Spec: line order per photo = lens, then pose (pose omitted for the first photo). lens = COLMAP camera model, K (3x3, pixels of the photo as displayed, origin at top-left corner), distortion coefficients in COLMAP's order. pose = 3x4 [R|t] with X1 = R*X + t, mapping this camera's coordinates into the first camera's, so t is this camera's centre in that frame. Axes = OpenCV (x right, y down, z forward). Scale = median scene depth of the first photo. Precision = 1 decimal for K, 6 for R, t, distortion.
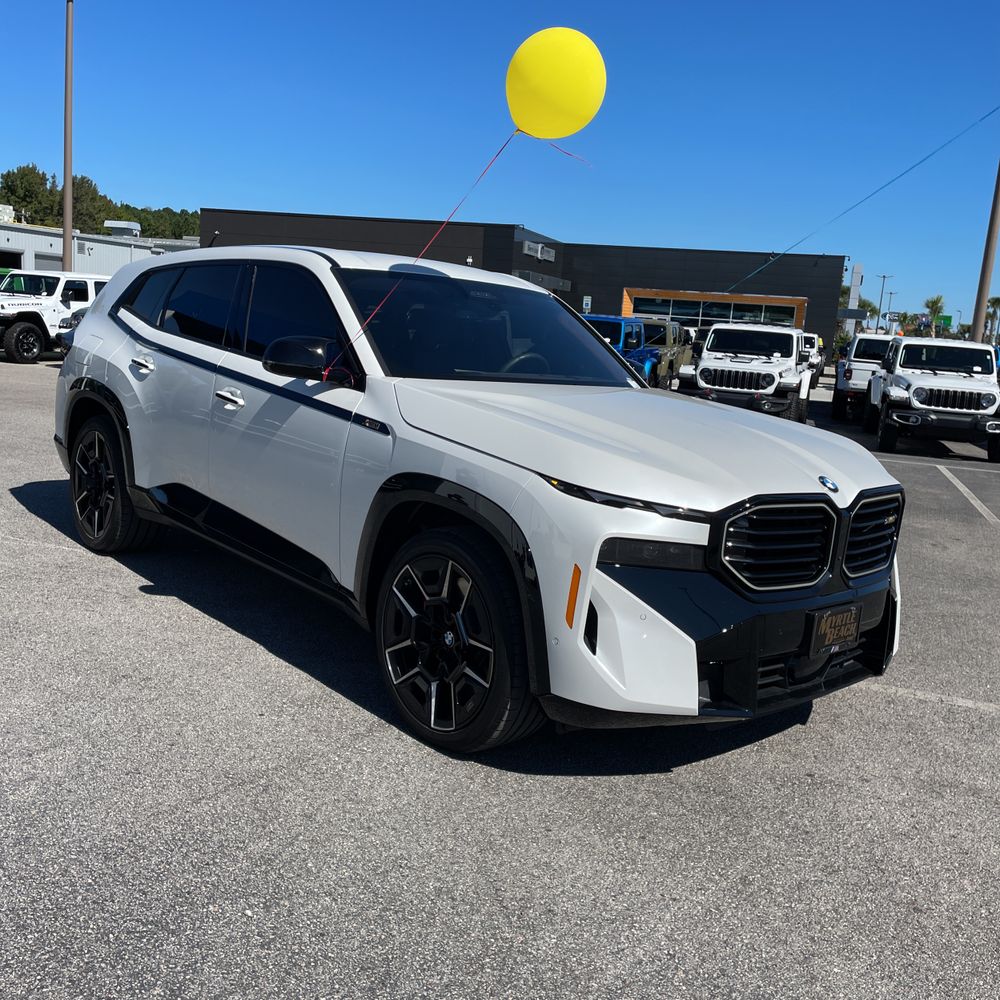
lens RADIAL K [[1021.3, 0, 506.8], [0, 1021.3, 522.5], [0, 0, 1]] dist [0.023416, 0.000000]
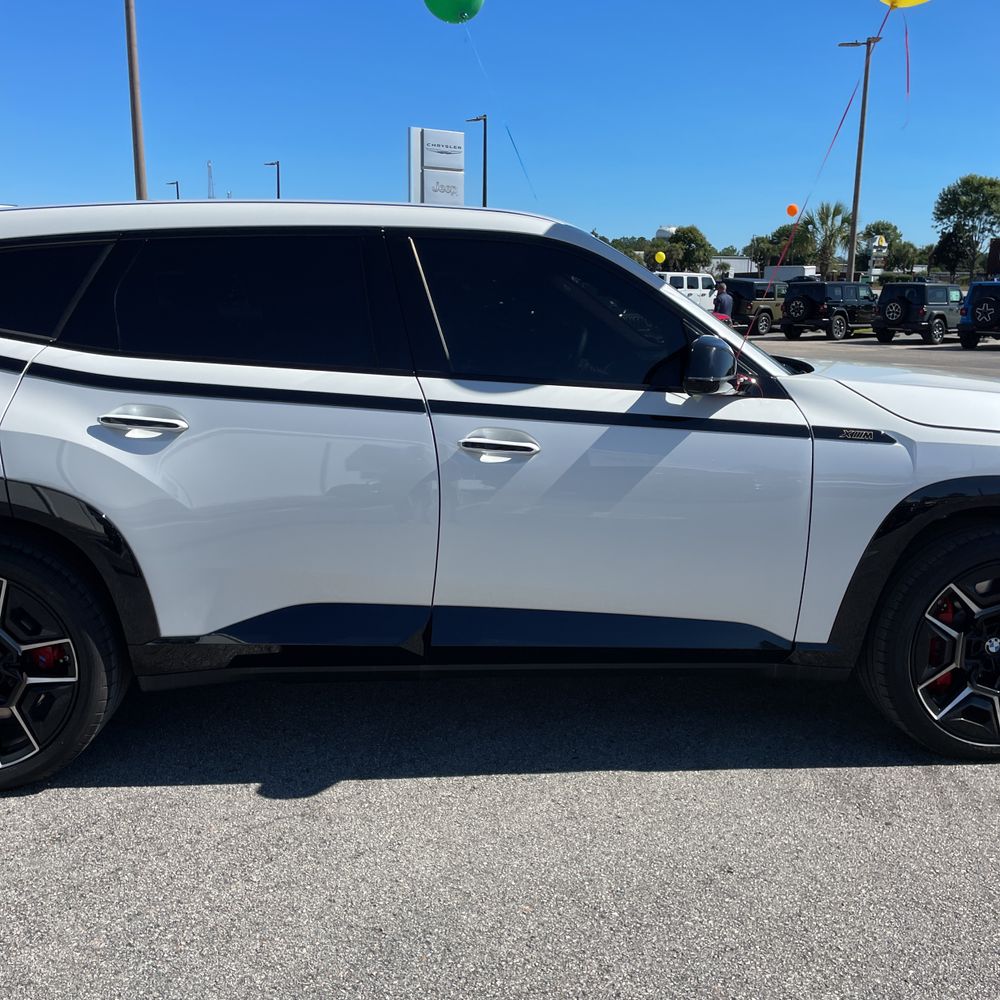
lens RADIAL K [[1021.3, 0, 499.1], [0, 1021.3, 500.0], [0, 0, 1]] dist [0.023416, 0.000000]
pose [[0.599048, -0.242367, 0.763152, -0.864531], [0.191362, 0.968806, 0.157467, -0.211394], [-0.777511, 0.051708, 0.626741, 0.659264]]
